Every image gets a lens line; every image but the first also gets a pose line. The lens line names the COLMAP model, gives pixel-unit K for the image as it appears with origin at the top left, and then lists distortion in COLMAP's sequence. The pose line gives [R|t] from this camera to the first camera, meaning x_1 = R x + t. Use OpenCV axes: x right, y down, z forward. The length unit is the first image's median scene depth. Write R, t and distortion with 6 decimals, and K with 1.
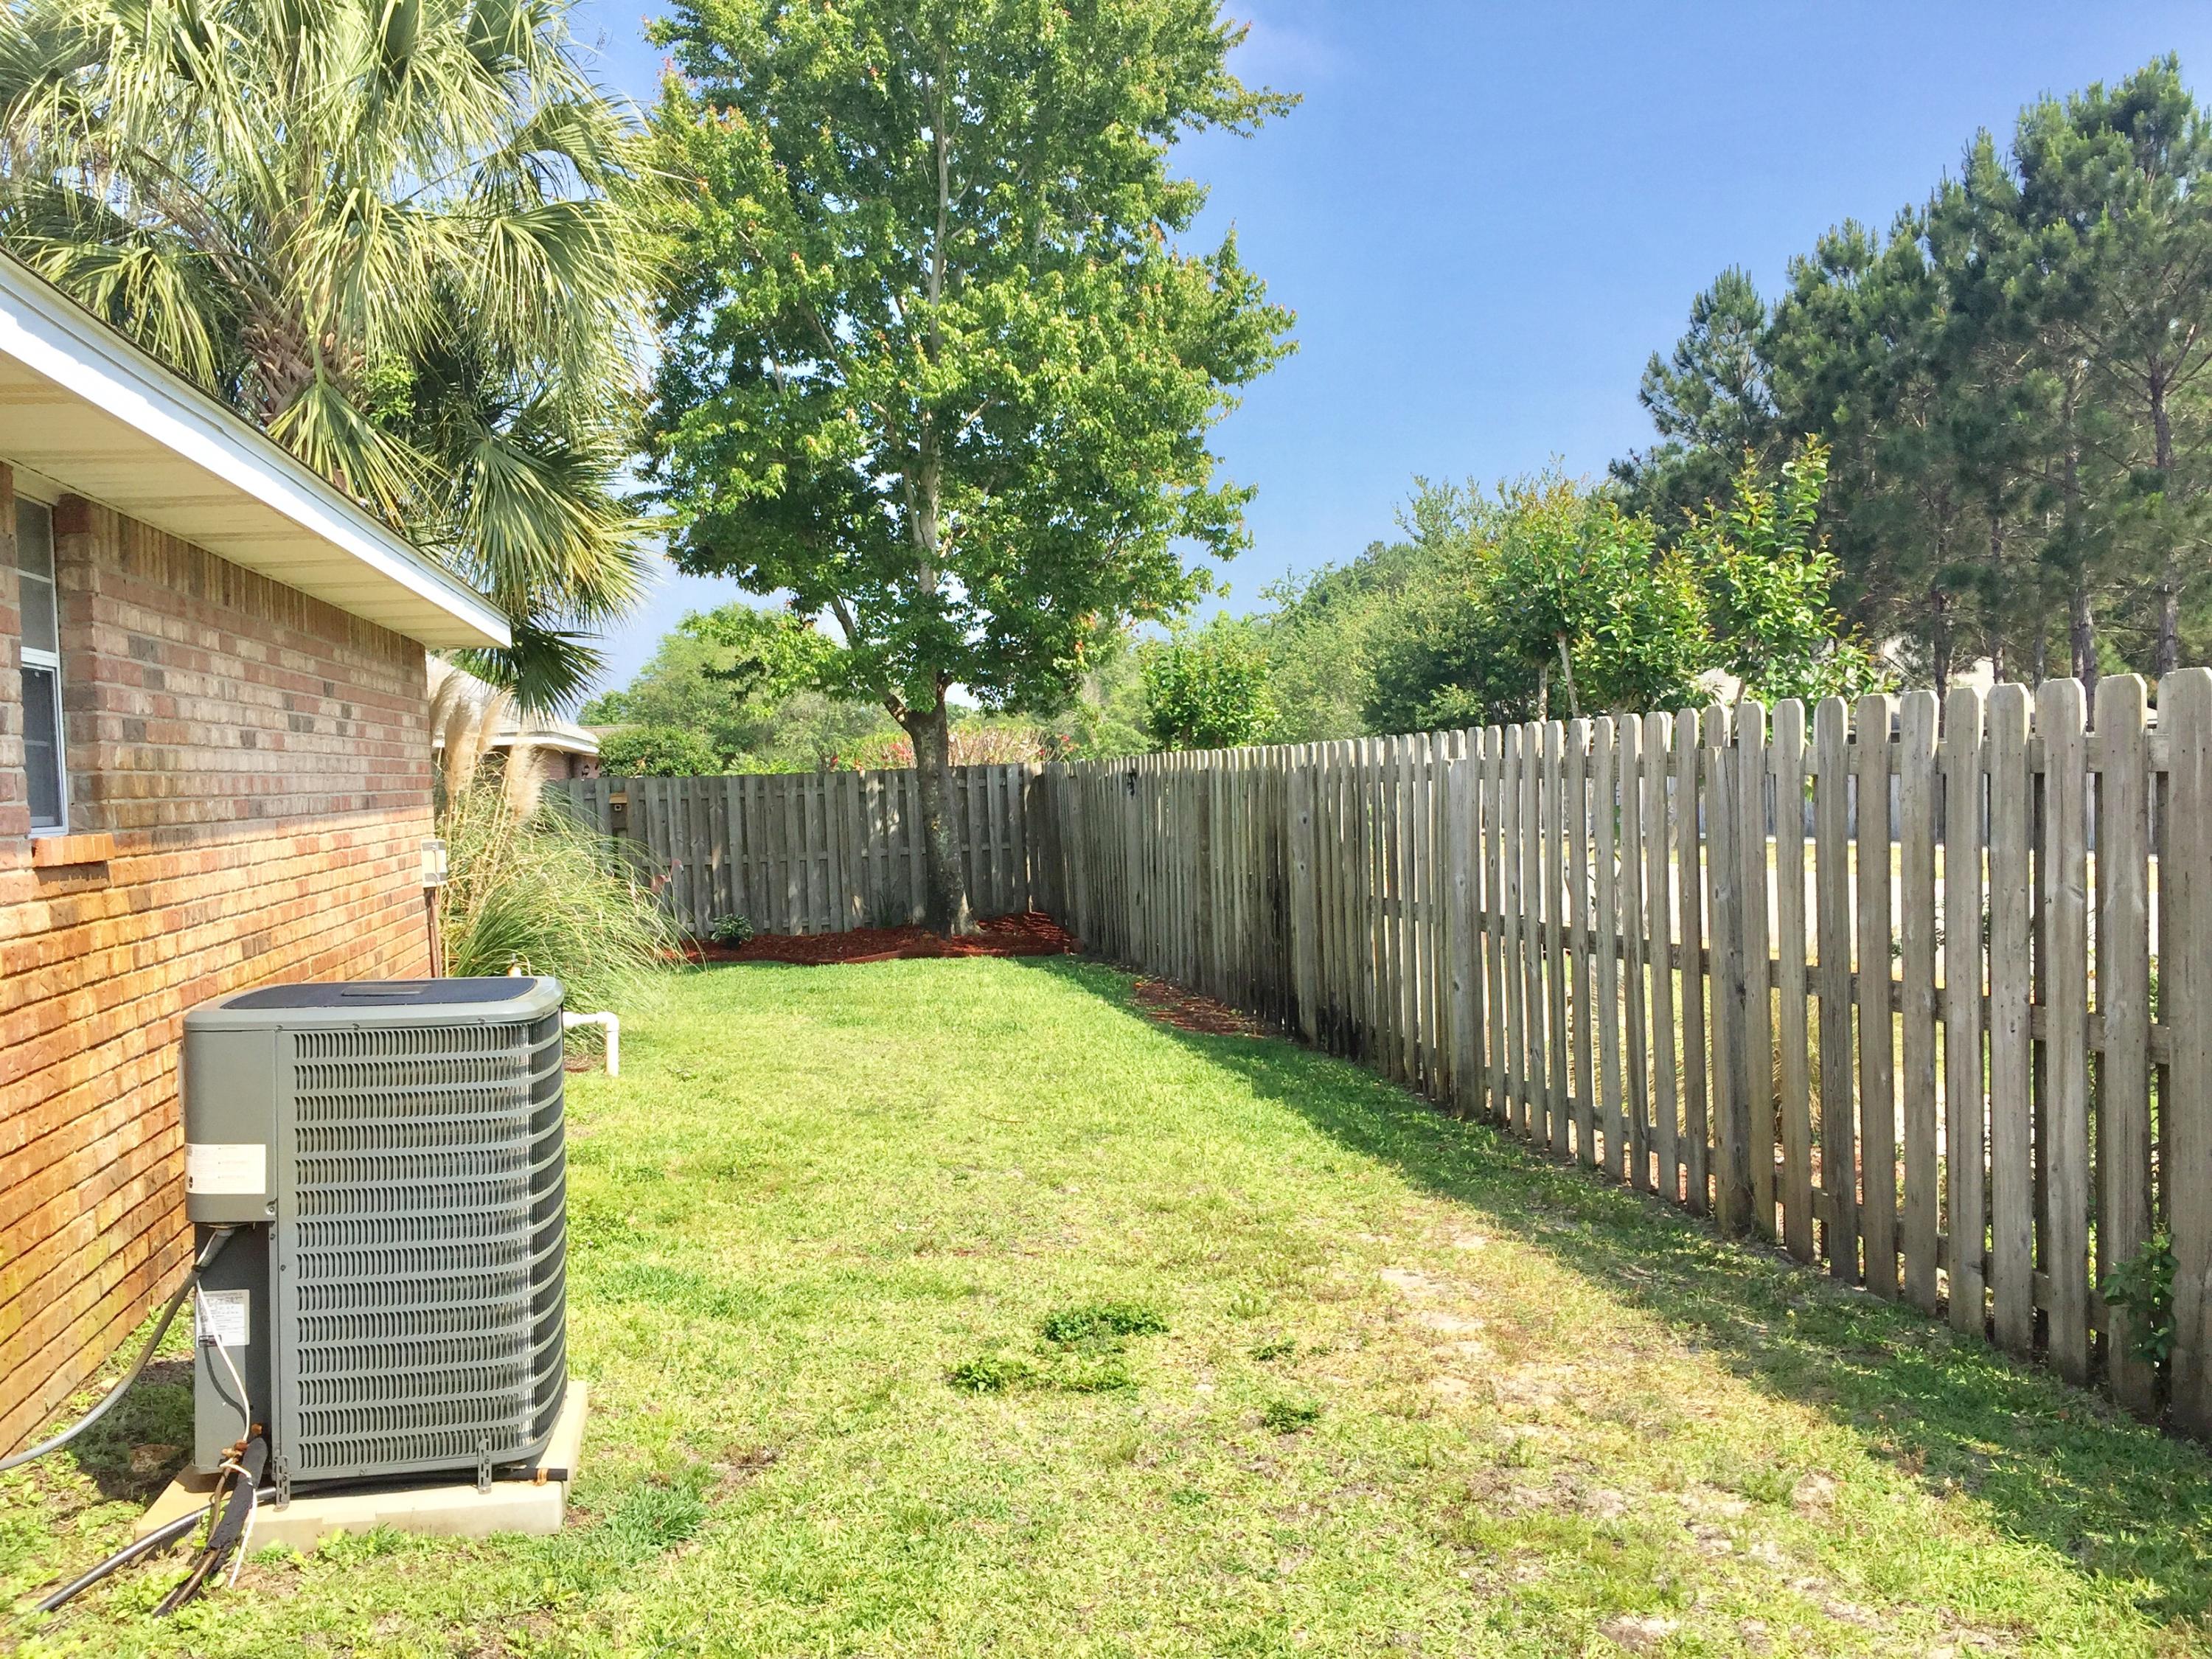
lens RADIAL K [[1648.3, 0, 1106.0], [0, 1648.3, 829.5], [0, 0, 1]] dist [-0.029487, -0.034274]
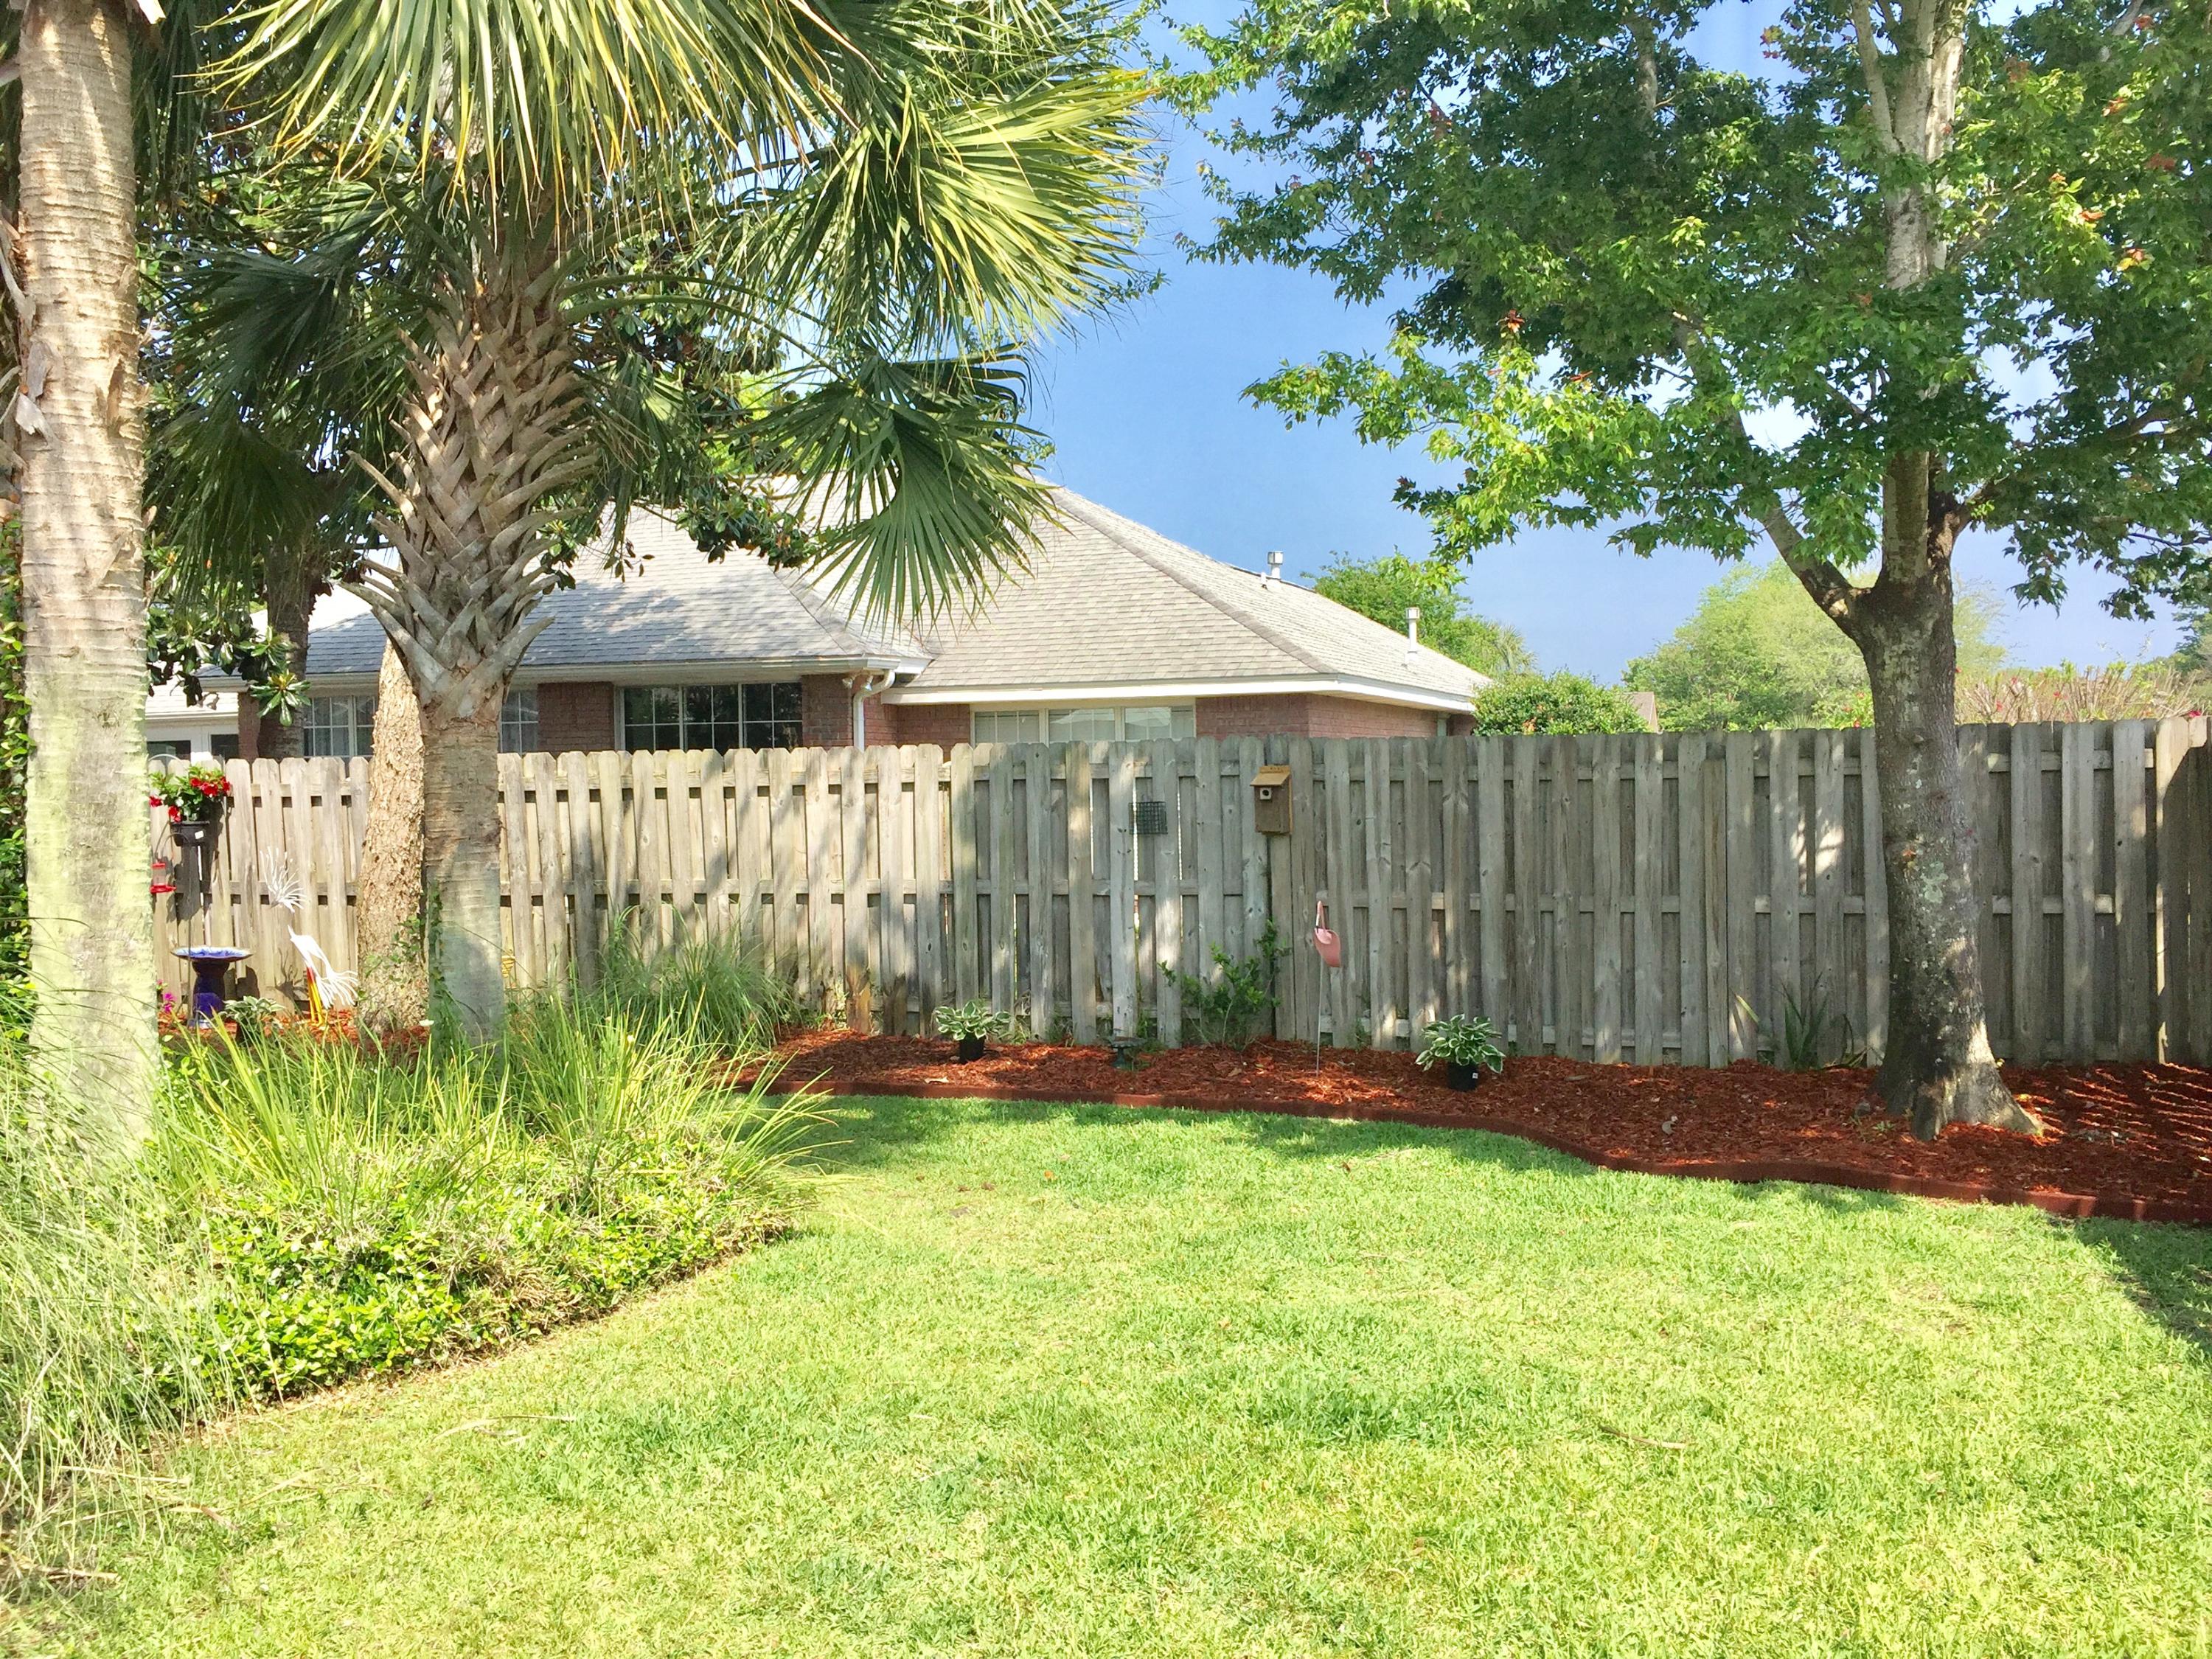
lens RADIAL K [[1648.3, 0, 1106.0], [0, 1648.3, 829.5], [0, 0, 1]] dist [-0.029487, -0.034274]
pose [[0.809752, 0.044946, -0.585048, -0.026380], [-0.036642, 0.998989, 0.026032, -0.013522], [0.585627, 0.000358, 0.810581, 0.537099]]
